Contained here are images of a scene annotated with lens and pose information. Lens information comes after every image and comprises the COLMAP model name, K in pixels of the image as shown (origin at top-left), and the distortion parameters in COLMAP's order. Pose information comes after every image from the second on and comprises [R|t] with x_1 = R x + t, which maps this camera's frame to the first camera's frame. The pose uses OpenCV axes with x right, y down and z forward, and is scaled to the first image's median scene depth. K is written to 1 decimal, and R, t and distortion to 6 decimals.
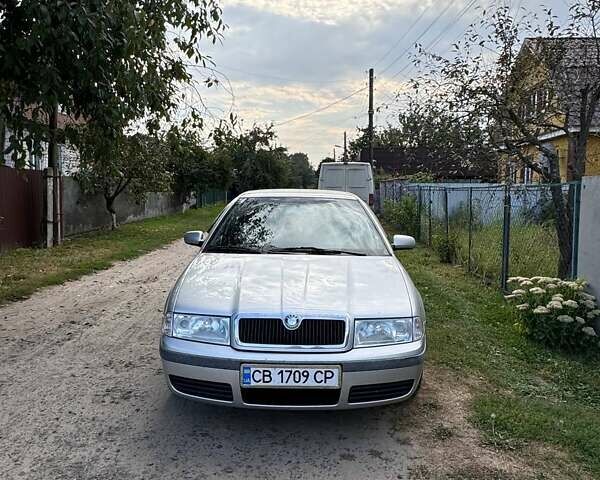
lens RADIAL K [[877.4, 0, 300.0], [0, 877.4, 240.0], [0, 0, 1]] dist [0.501481, -0.084310]
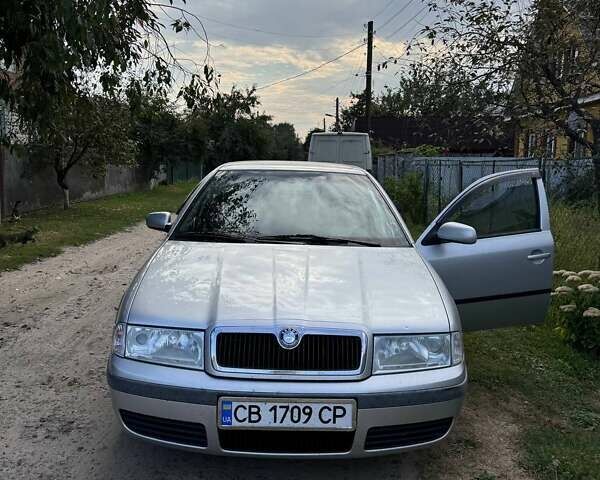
lens RADIAL K [[877.4, 0, 300.0], [0, 877.4, 240.0], [0, 0, 1]] dist [0.501481, -0.084310]
pose [[0.999626, 0.004825, 0.026905, -0.013904], [-0.005483, 0.999686, 0.024435, -0.005037], [-0.026778, -0.024573, 0.999339, 0.184392]]
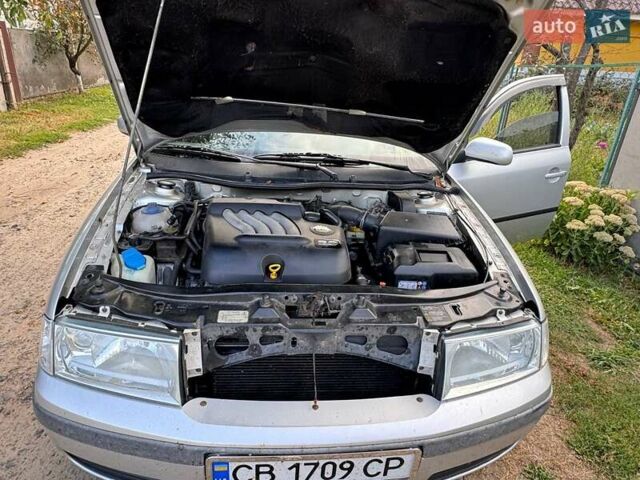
lens RADIAL K [[477.7, 0, 318.9], [0, 477.7, 275.8], [0, 0, 1]] dist [0.033163, -0.001837]
pose [[0.991226, -0.007025, 0.131993, -0.028499], [-0.039081, 0.938366, 0.343428, -0.021436], [-0.126271, -0.345573, 0.929858, 0.547547]]
